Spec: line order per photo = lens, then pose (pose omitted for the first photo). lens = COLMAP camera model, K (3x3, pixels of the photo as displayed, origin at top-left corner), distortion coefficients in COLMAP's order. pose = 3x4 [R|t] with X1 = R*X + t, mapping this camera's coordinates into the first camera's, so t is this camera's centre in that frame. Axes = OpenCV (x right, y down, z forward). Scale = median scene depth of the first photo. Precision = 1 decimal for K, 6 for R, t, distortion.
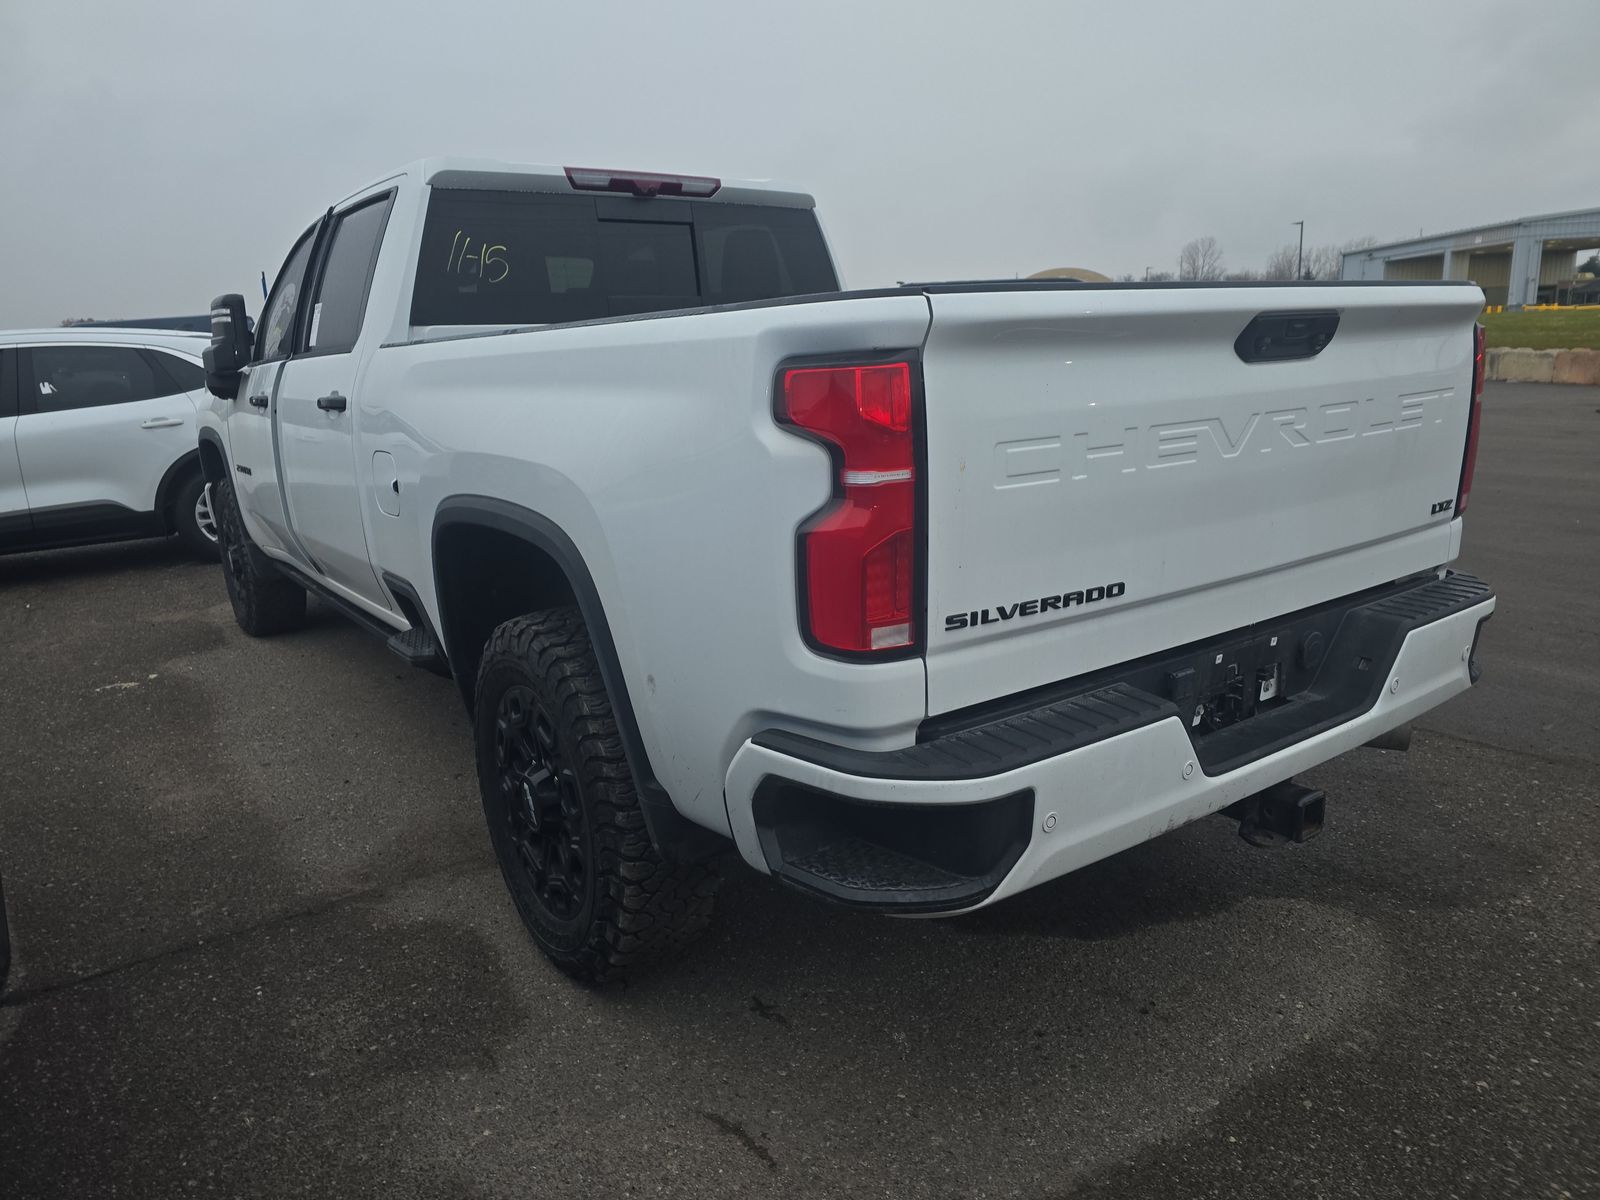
lens RADIAL K [[1075.6, 0, 798.8], [0, 1075.6, 576.2], [0, 0, 1]] dist [0.061347, -0.052195]
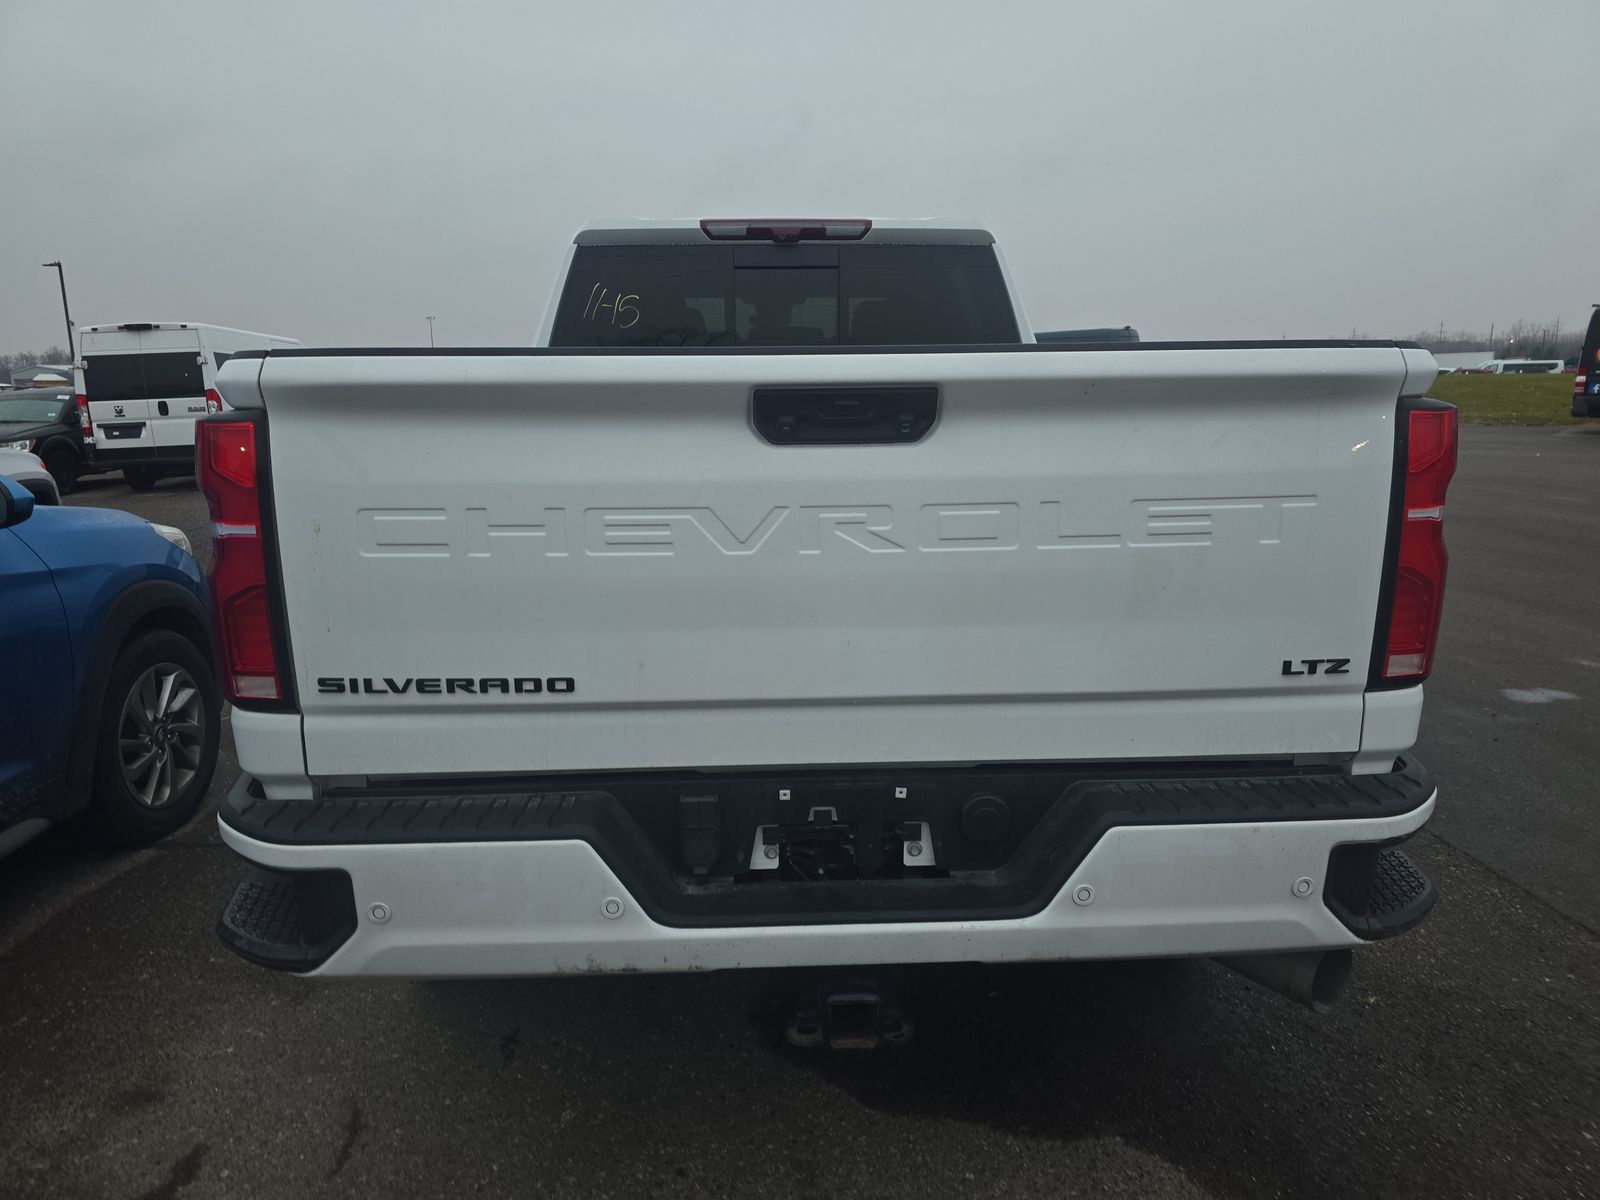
lens RADIAL K [[1062.1, 0, 795.9], [0, 1062.1, 582.9], [0, 0, 1]] dist [0.115052, -0.127257]
pose [[0.836780, 0.127991, -0.532369, 0.791092], [-0.137229, 0.990286, 0.022384, -0.101794], [0.530063, 0.054326, 0.846216, 0.297991]]
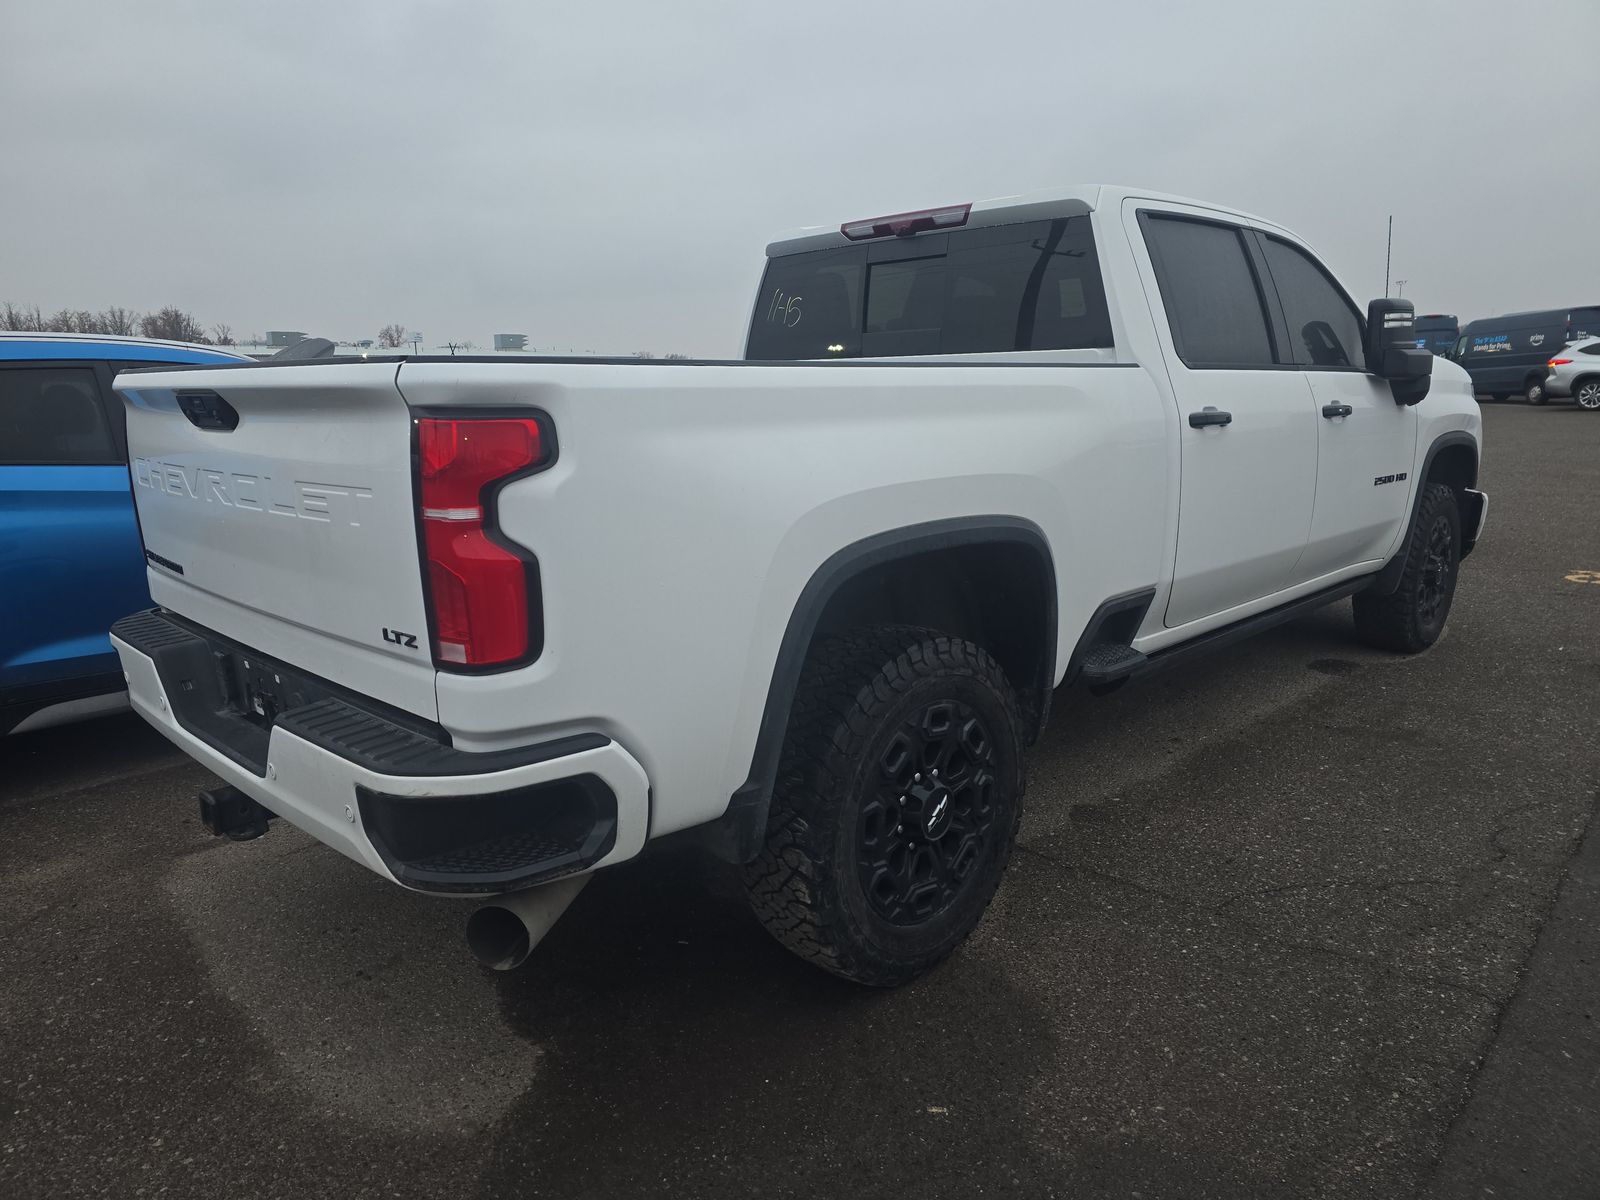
lens RADIAL K [[1075.6, 0, 798.8], [0, 1075.6, 576.2], [0, 0, 1]] dist [0.061347, -0.052195]
pose [[0.161983, 0.211131, -0.963943, 1.635515], [-0.189577, 0.965305, 0.179572, -0.358095], [0.968412, 0.153654, 0.196389, 1.325998]]
